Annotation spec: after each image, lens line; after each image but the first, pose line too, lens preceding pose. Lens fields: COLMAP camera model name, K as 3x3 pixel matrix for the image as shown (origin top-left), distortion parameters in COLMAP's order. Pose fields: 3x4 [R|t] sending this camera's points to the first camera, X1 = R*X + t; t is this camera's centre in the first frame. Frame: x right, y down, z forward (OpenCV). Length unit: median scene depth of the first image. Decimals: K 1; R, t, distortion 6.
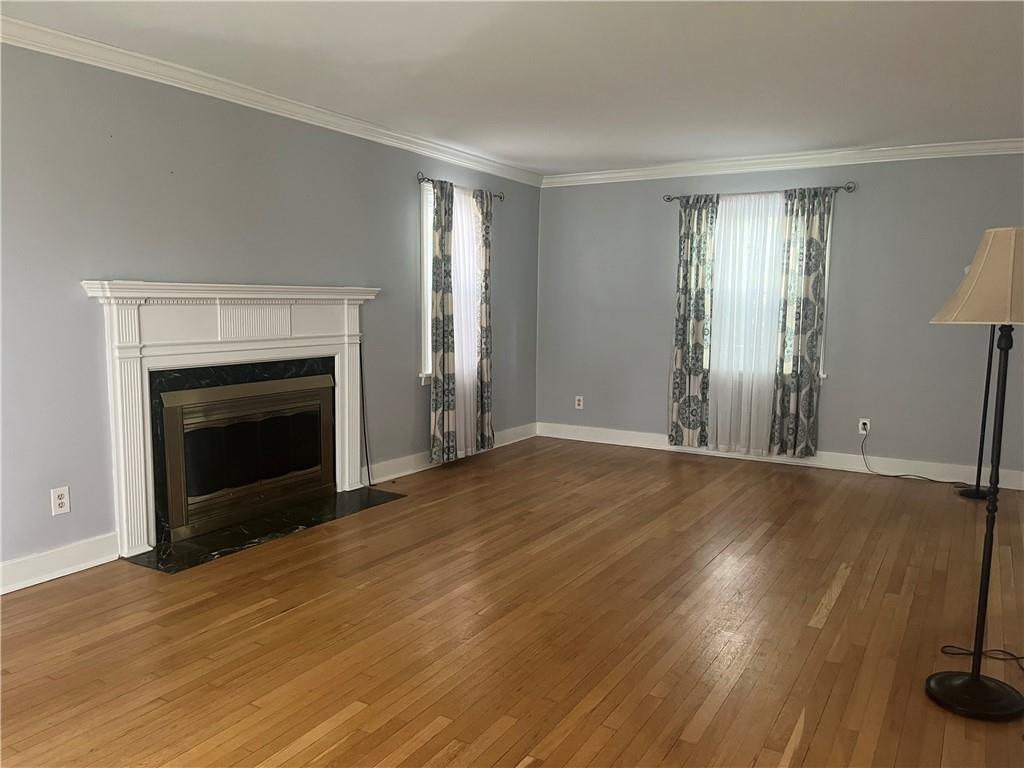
lens RADIAL K [[776.8, 0, 512.3], [0, 776.8, 384.5], [0, 0, 1]] dist [0.044635, -0.000535]
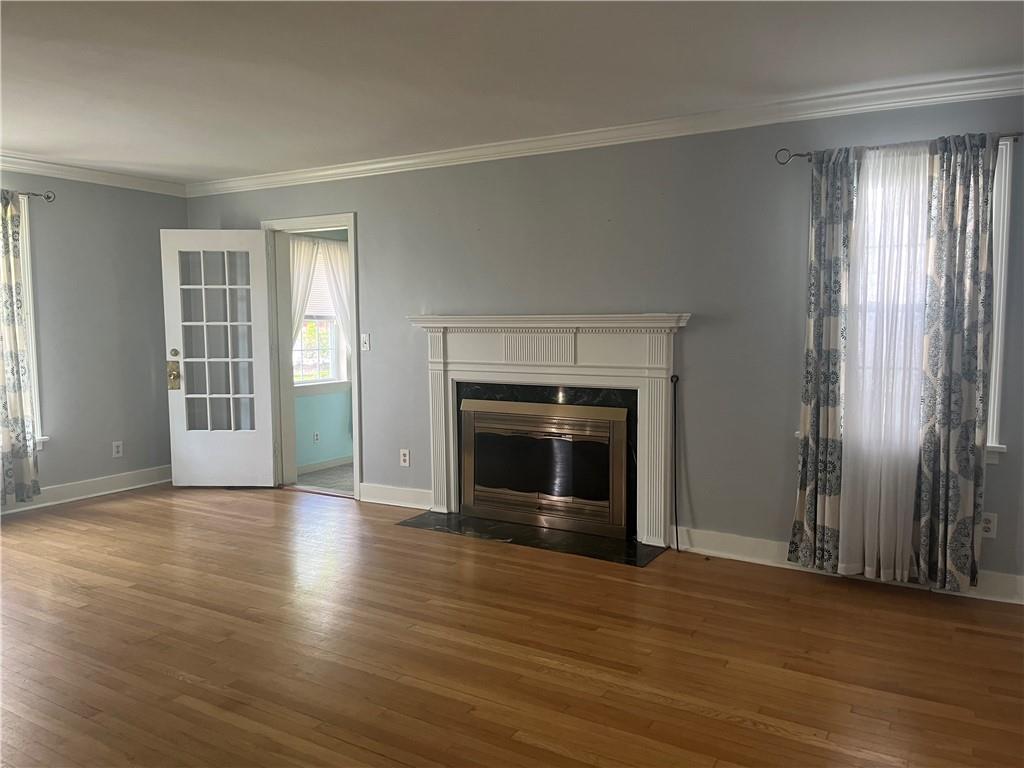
lens RADIAL K [[776.8, 0, 511.7], [0, 776.8, 384.1], [0, 0, 1]] dist [0.044635, -0.000535]
pose [[0.000785, 0.079705, -0.996818, 0.690779], [-0.103531, 0.991468, 0.079196, -0.102115], [0.994626, 0.103139, 0.009031, 0.867246]]
